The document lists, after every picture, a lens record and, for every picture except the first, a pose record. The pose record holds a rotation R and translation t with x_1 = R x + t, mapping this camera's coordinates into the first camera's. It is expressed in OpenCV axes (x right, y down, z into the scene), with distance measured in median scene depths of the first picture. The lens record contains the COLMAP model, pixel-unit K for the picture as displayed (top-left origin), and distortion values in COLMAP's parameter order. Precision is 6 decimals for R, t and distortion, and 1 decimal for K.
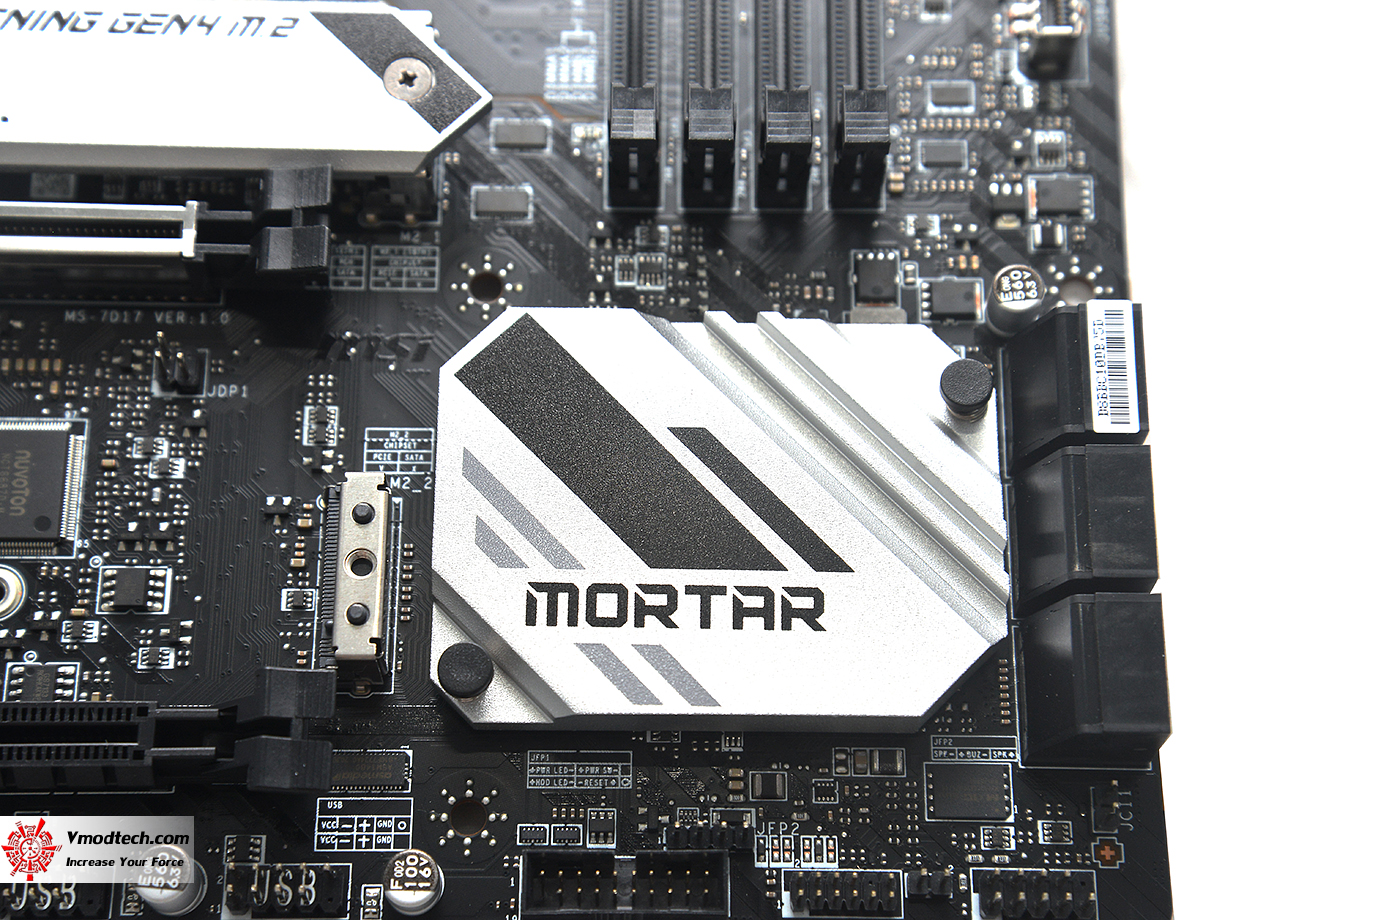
lens RADIAL K [[3206.9, 0, 690.7], [0, 3206.9, 466.9], [0, 0, 1]] dist [0.574069, 0.000000]
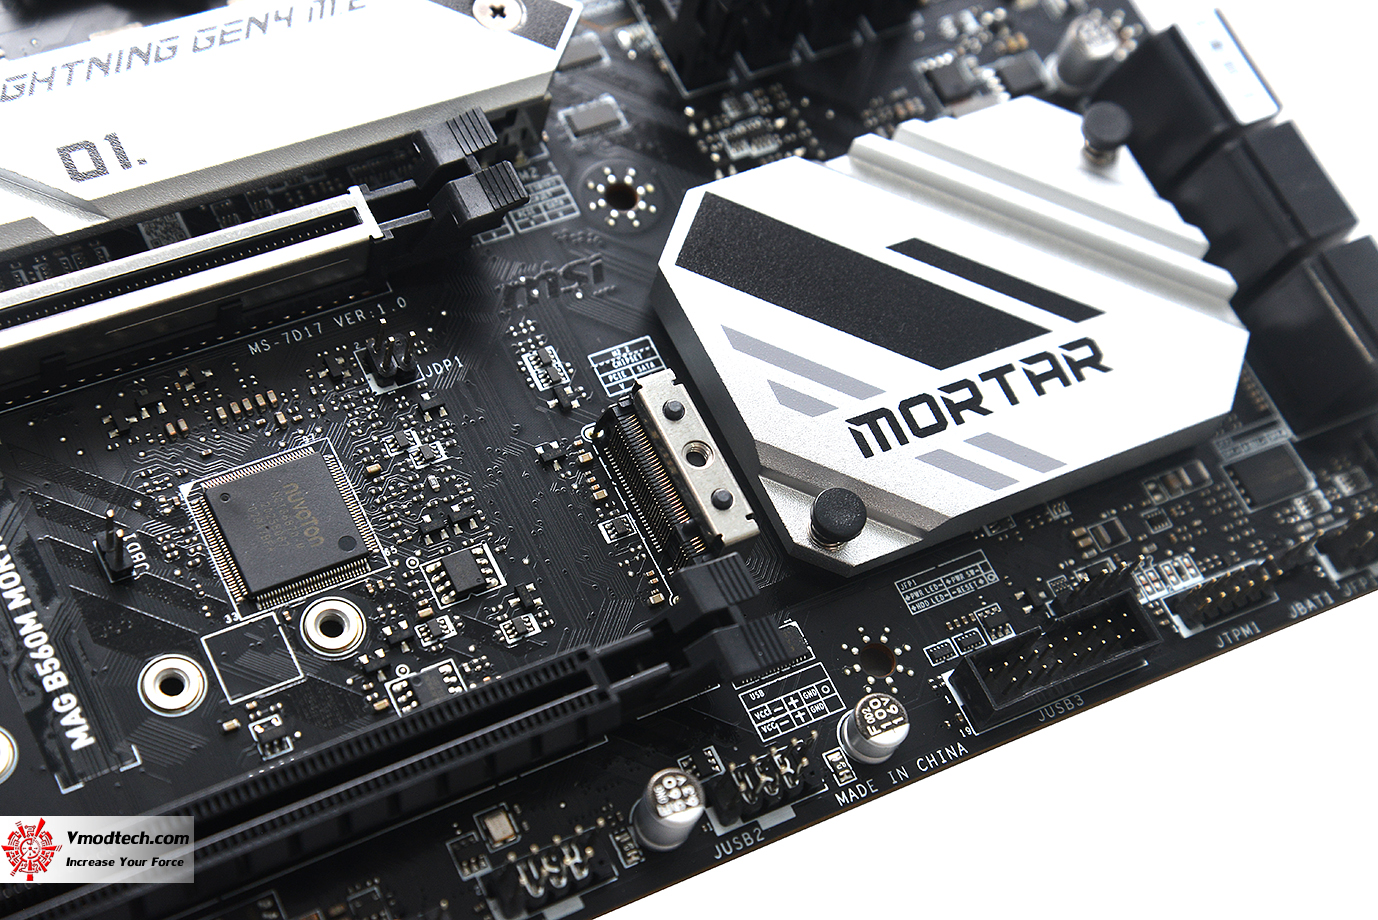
lens RADIAL K [[3206.9, 0, 687.9], [0, 3206.9, 453.7], [0, 0, 1]] dist [0.574069, 0.000000]
pose [[0.840887, -0.307528, 0.445349, -0.528981], [0.355785, 0.934186, -0.026692, 0.053562], [-0.407830, 0.180894, 0.894959, 0.122373]]
